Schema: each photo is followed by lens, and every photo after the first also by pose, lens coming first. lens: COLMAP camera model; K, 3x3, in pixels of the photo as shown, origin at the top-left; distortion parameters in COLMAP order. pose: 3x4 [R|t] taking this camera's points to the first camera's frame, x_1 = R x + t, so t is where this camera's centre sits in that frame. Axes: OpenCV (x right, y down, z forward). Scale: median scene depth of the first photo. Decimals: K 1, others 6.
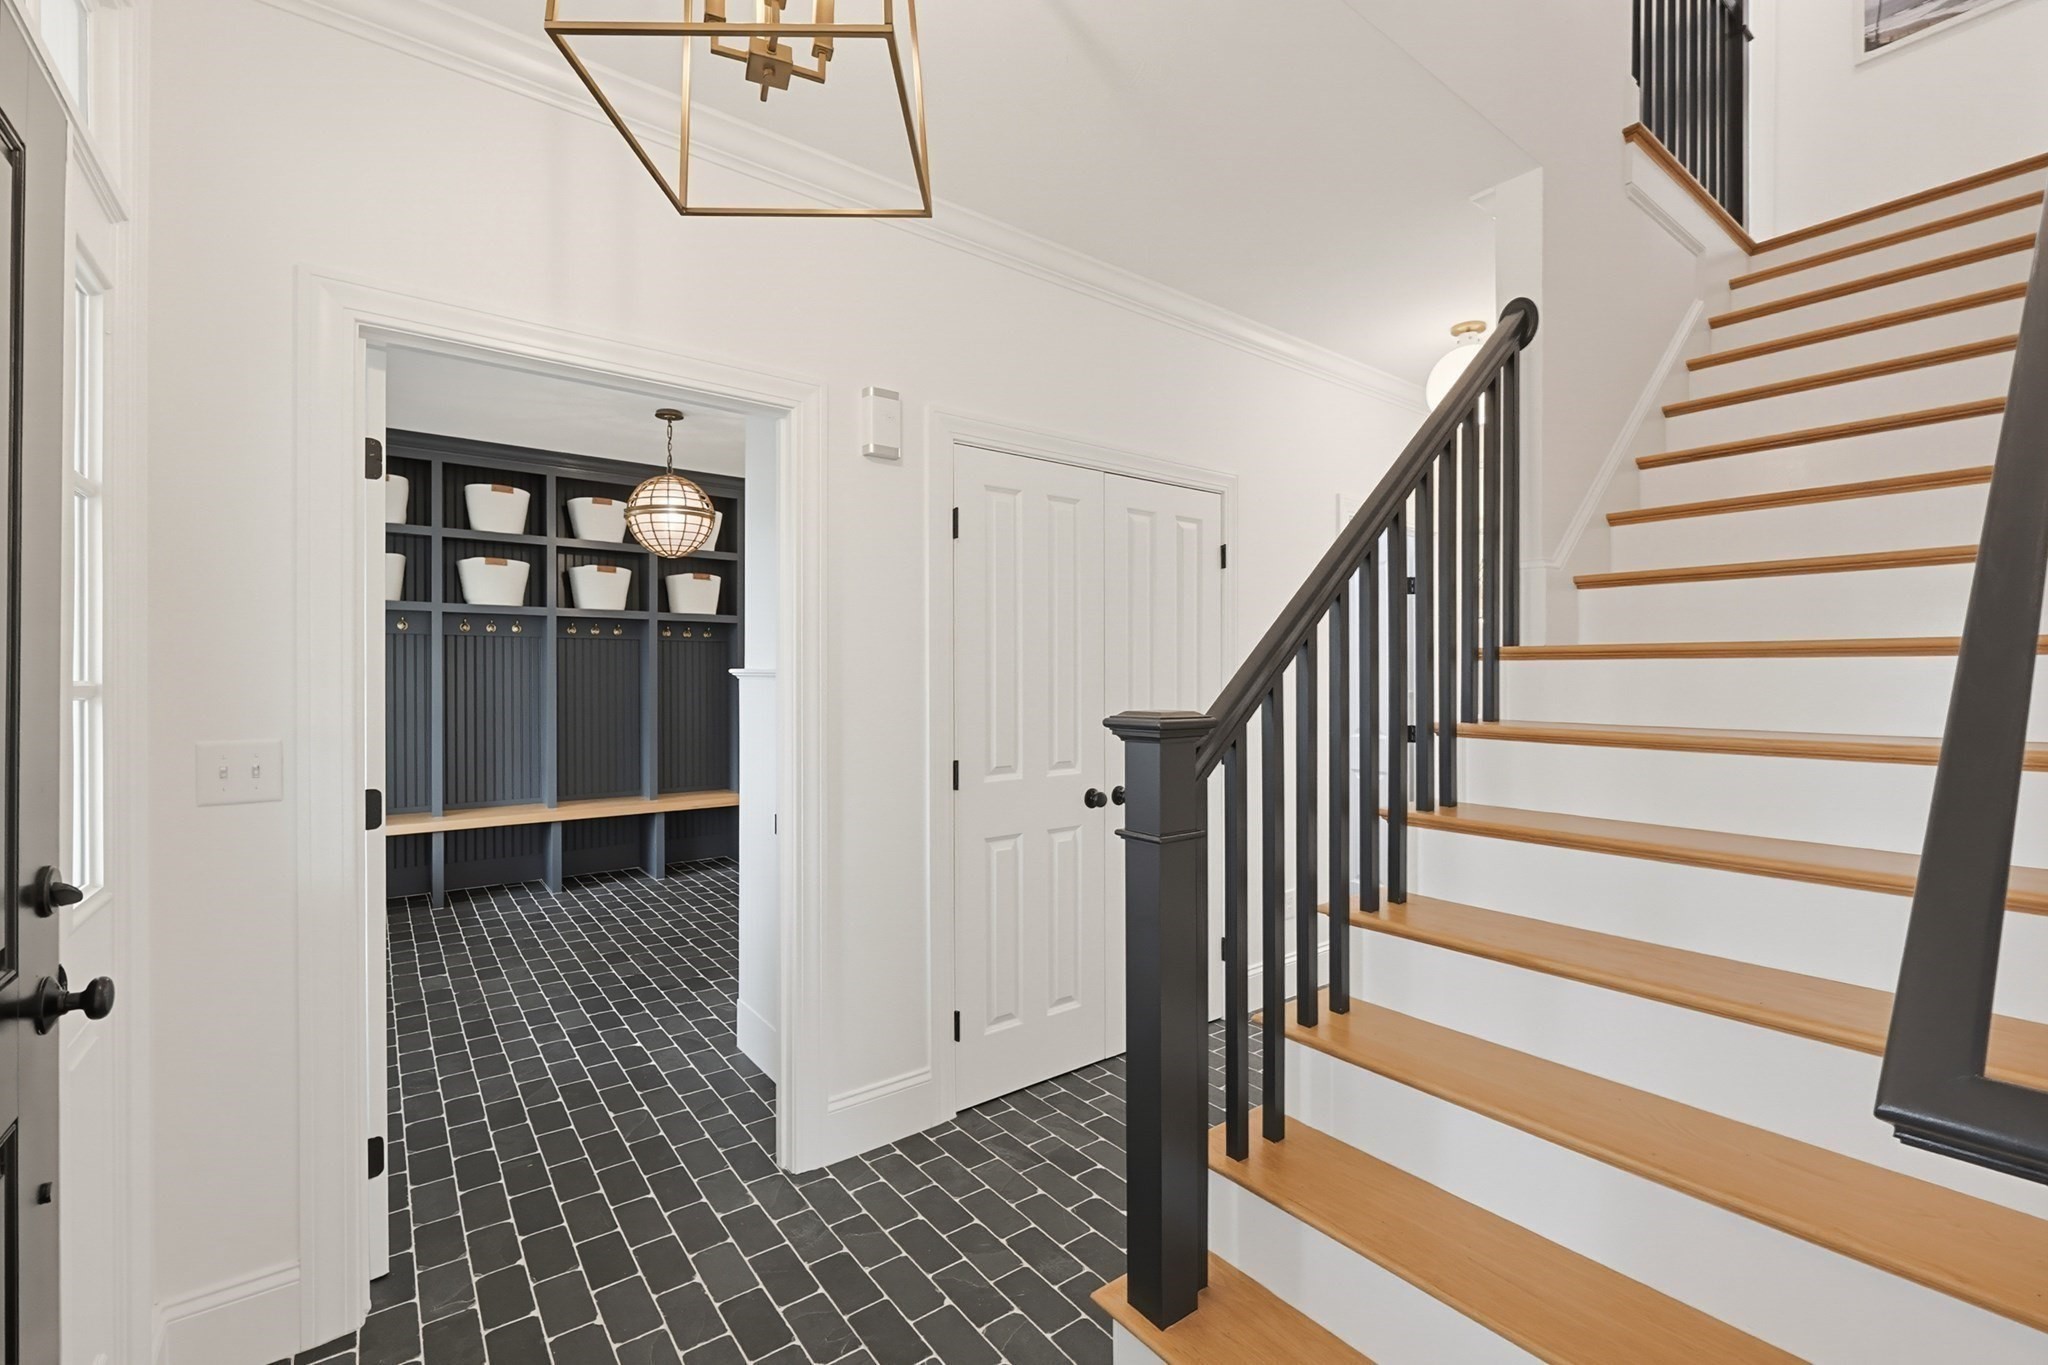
lens RADIAL K [[852.4, 0, 973.0], [0, 852.4, 689.2], [0, 0, 1]] dist [0.036064, -0.000025]
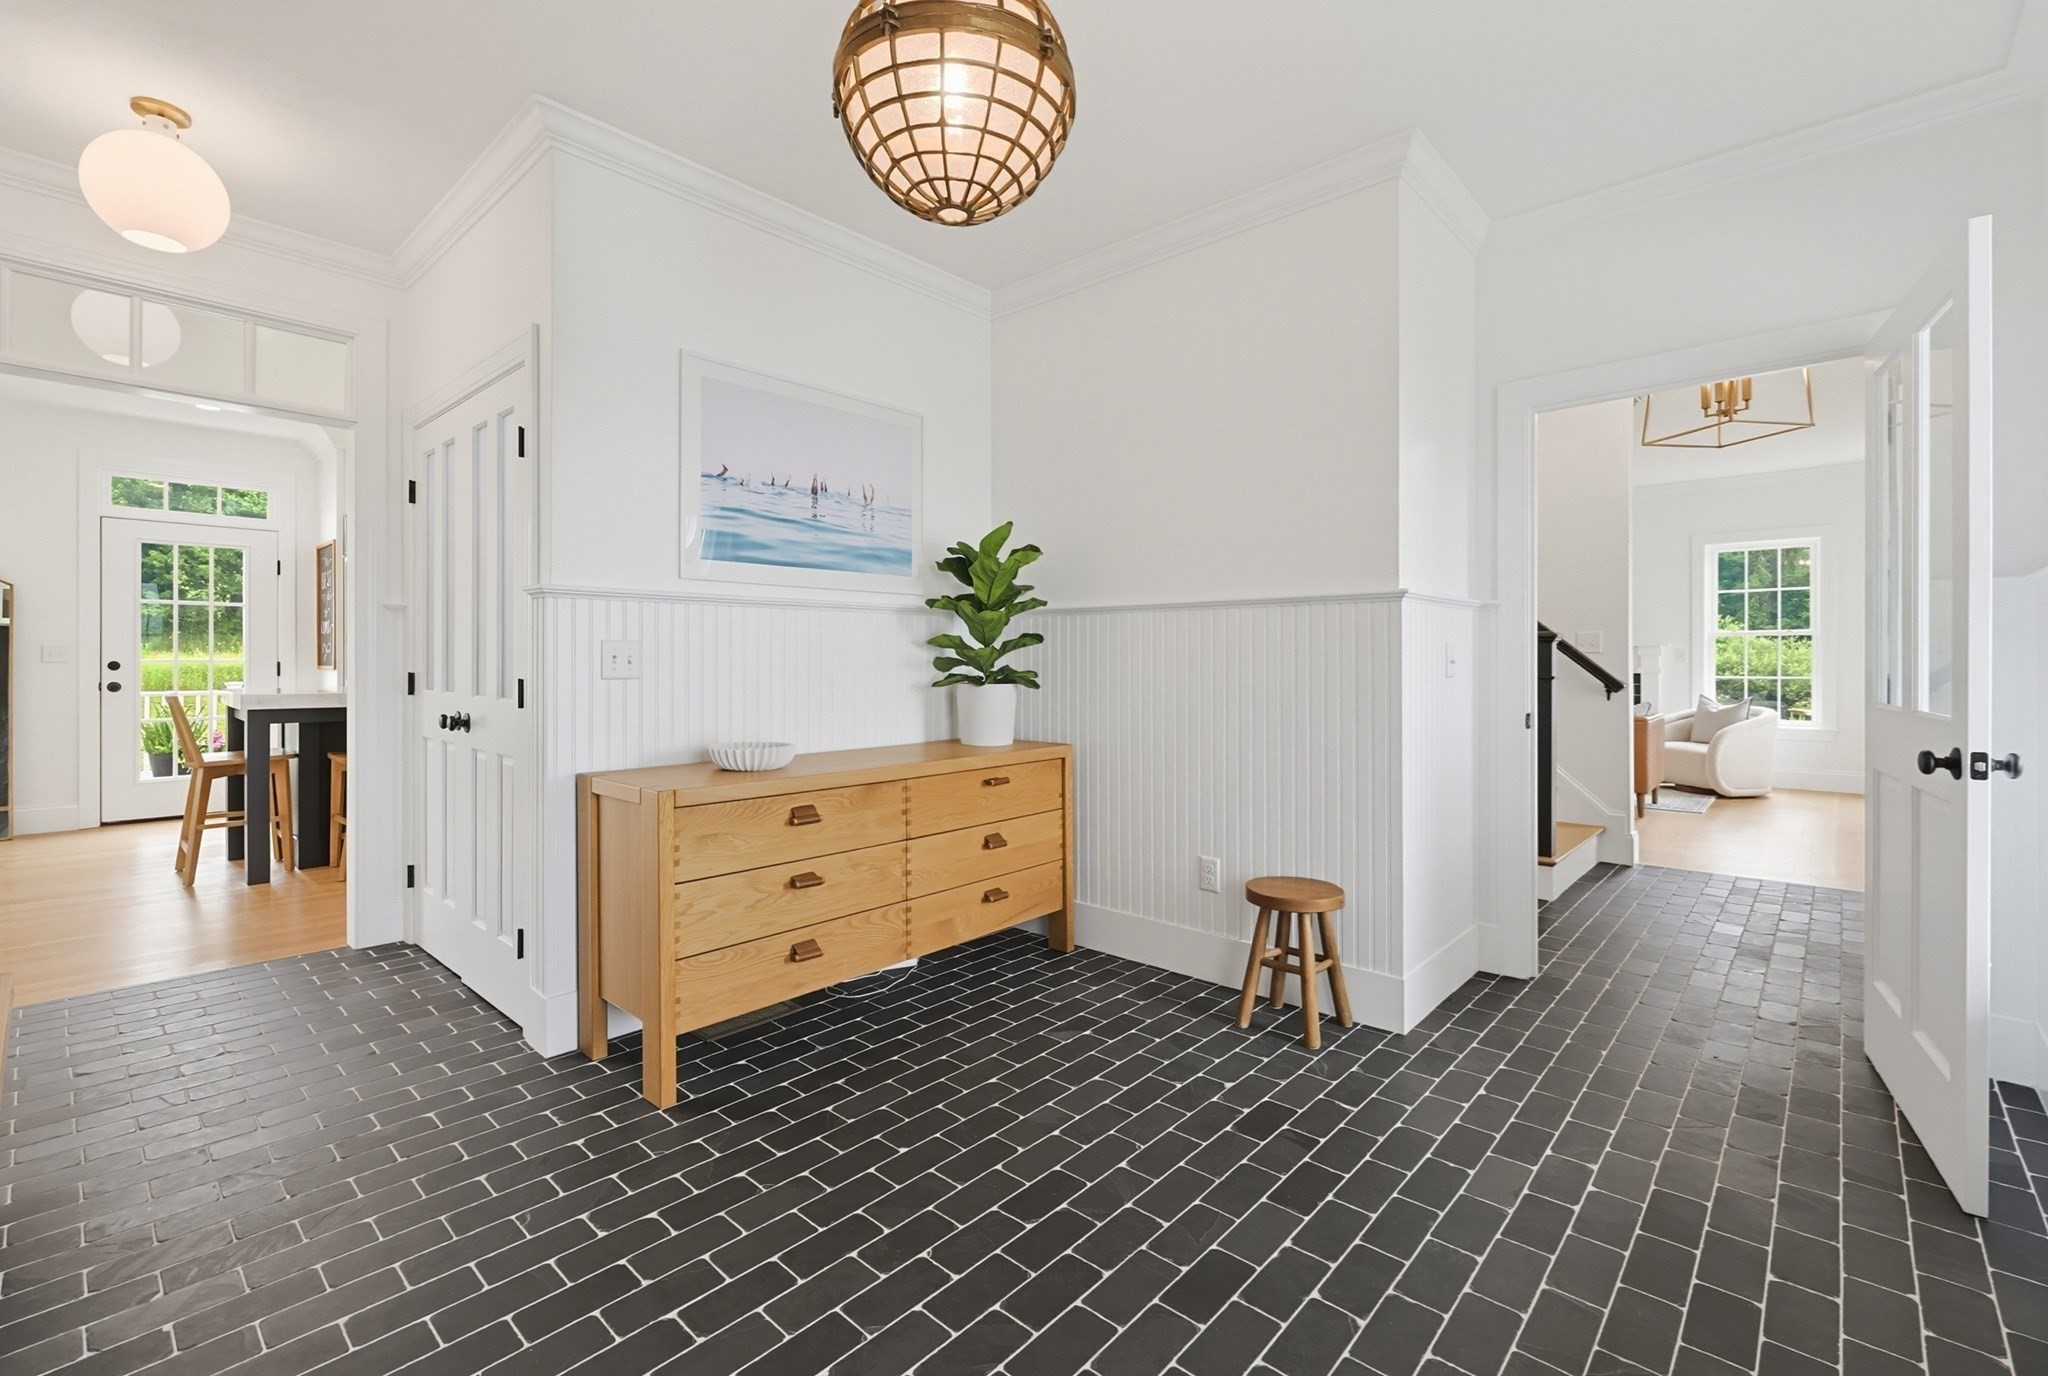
lens RADIAL K [[888.5, 0, 1018.6], [0, 888.5, 650.6], [0, 0, 1]] dist [-0.008381, 0.000146]
pose [[-0.211220, 0.003621, 0.977432, -0.598316], [0.002787, 0.999991, -0.003102, 0.019968], [-0.977435, 0.002069, -0.211228, 0.884974]]
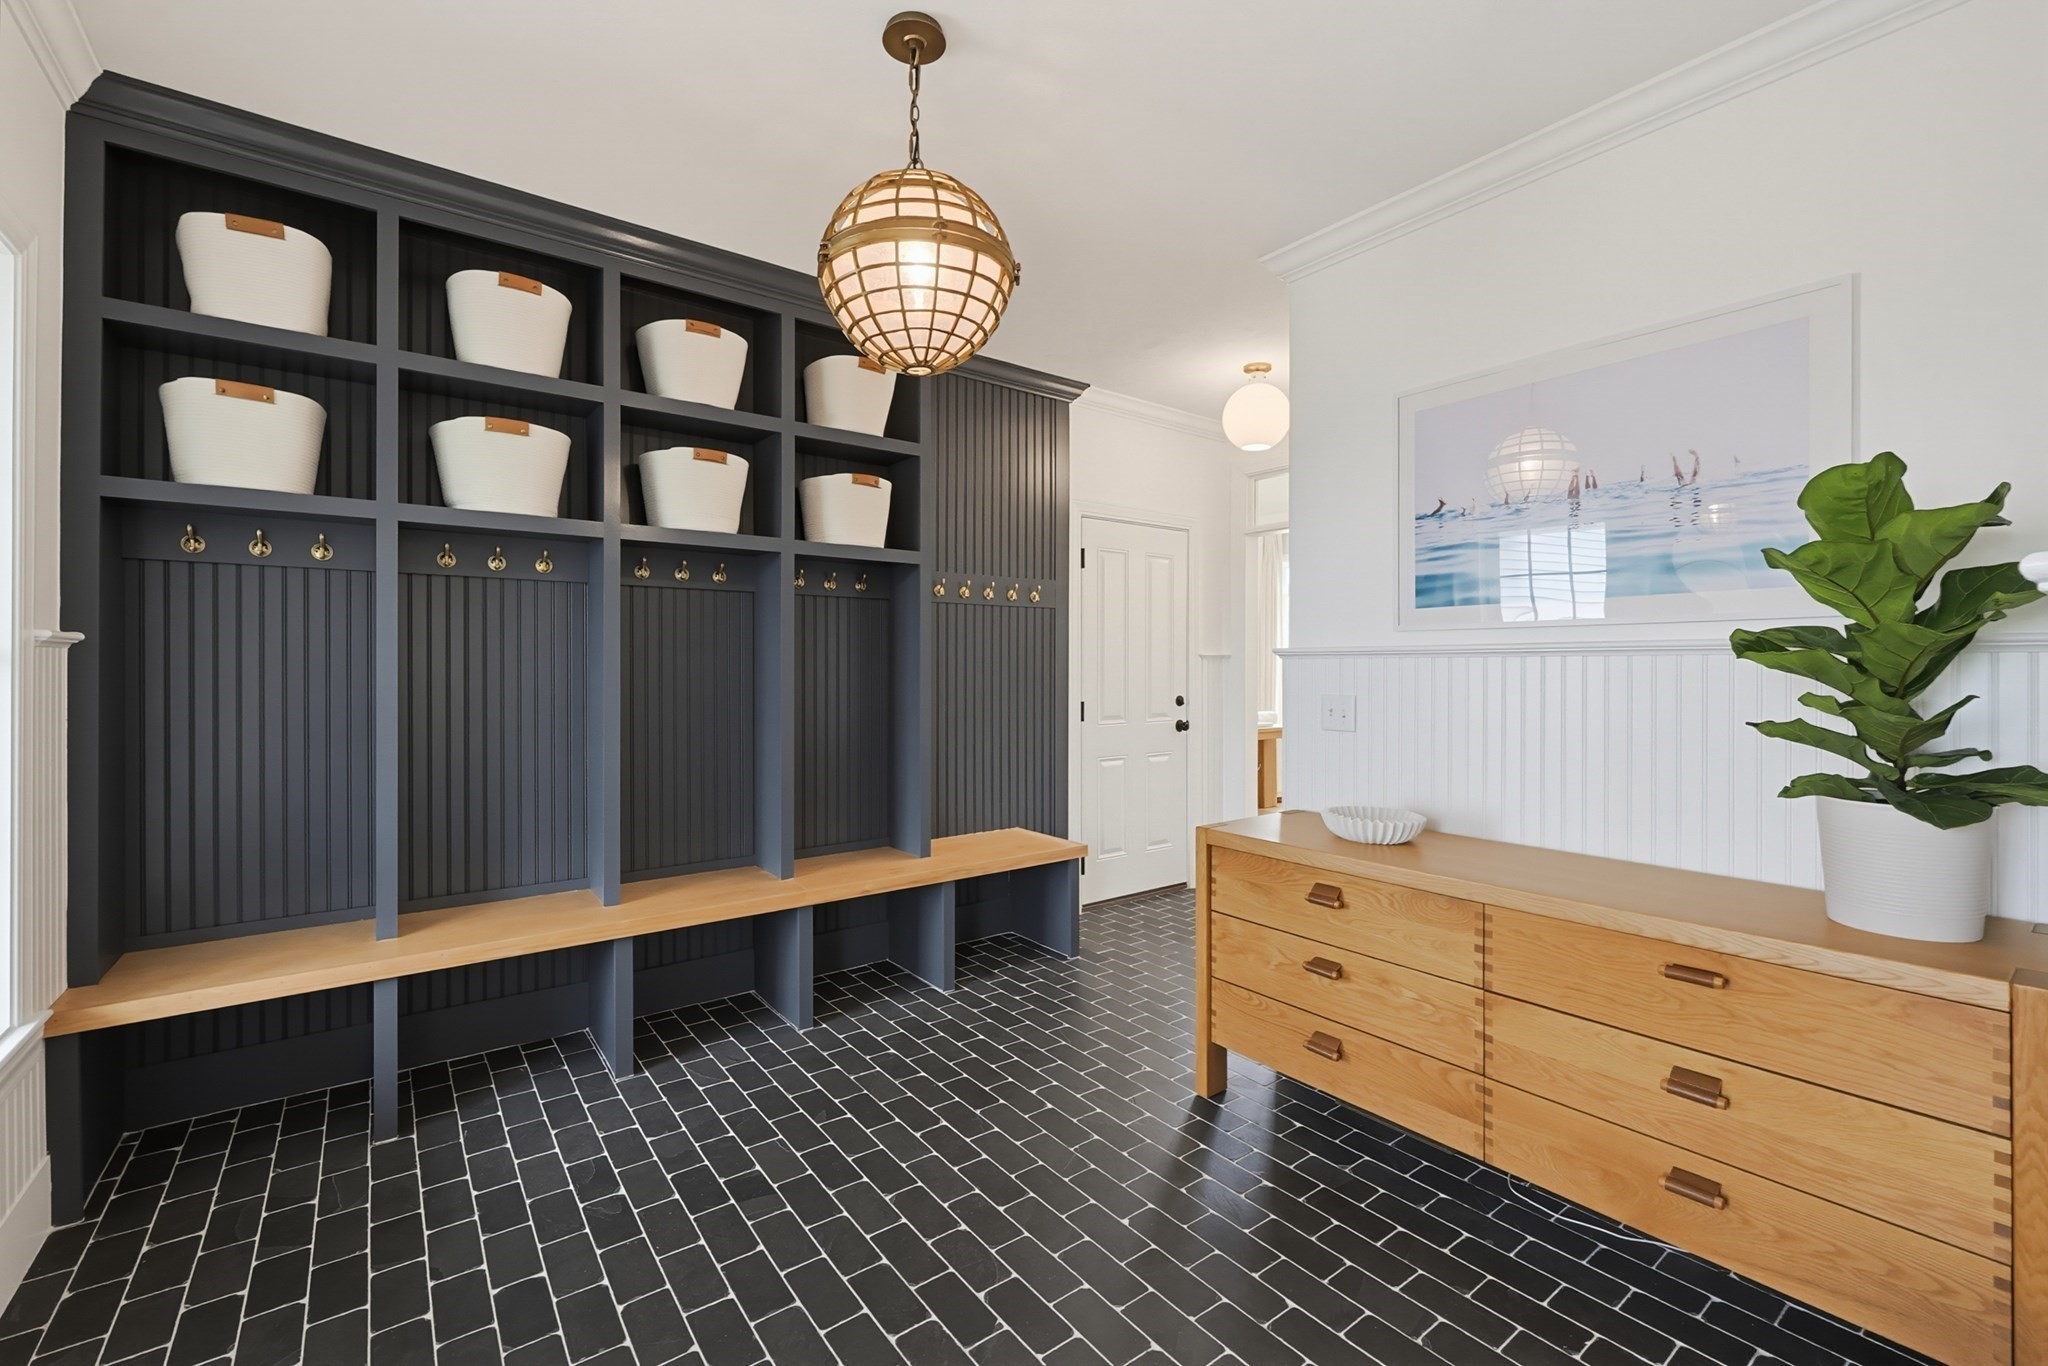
lens RADIAL K [[870.1, 0, 1026.0], [0, 870.1, 674.1], [0, 0, 1]] dist [-0.000503, -0.000105]
pose [[0.999522, 0.000549, 0.030901, -0.254507], [-0.000582, 0.999999, 0.001044, -0.002273], [-0.030901, -0.001061, 0.999522, 0.463433]]
